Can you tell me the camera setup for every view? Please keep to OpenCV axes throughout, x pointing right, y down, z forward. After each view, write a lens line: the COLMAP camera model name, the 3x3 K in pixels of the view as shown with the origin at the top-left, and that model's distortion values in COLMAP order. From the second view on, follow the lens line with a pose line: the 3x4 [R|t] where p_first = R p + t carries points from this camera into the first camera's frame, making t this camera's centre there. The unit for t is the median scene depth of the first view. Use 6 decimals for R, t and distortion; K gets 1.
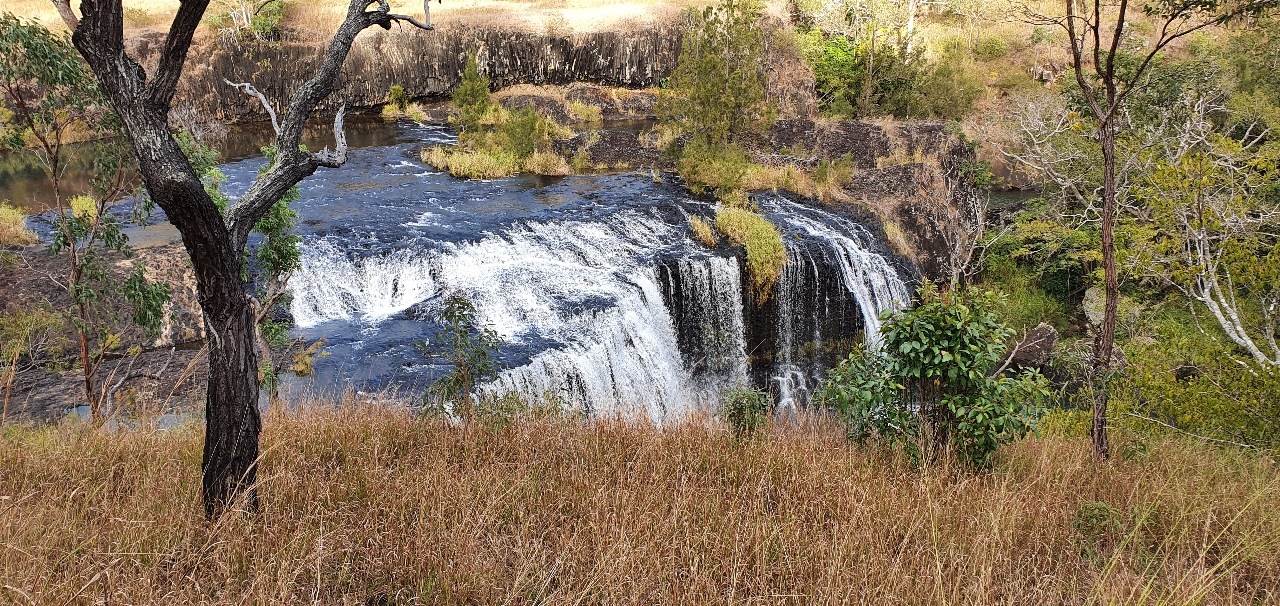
lens RADIAL K [[979.2, 0, 640.0], [0, 979.2, 308.6], [0, 0, 1]] dist [-0.013236, -0.004156]
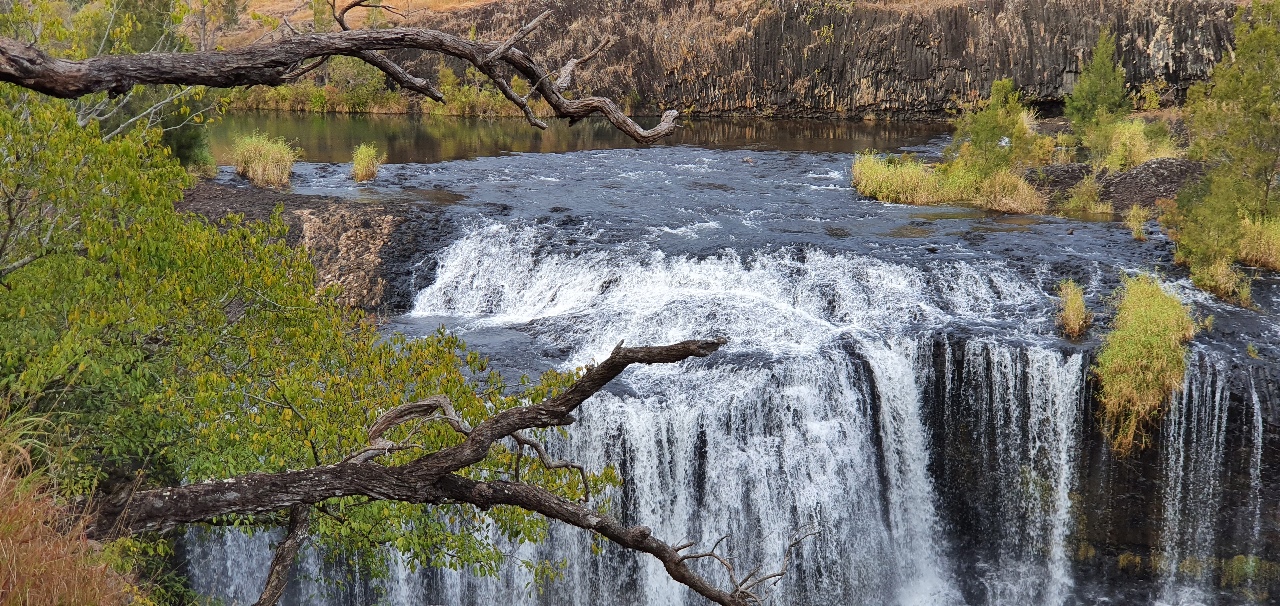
lens RADIAL K [[1806.3, 0, 647.2], [0, 1806.3, 311.3], [0, 0, 1]] dist [0.069456, 0.000000]
pose [[0.728160, 0.148413, -0.669146, 0.382612], [-0.241067, 0.969354, -0.047330, 0.019688], [0.641615, 0.195773, 0.741622, 0.050350]]
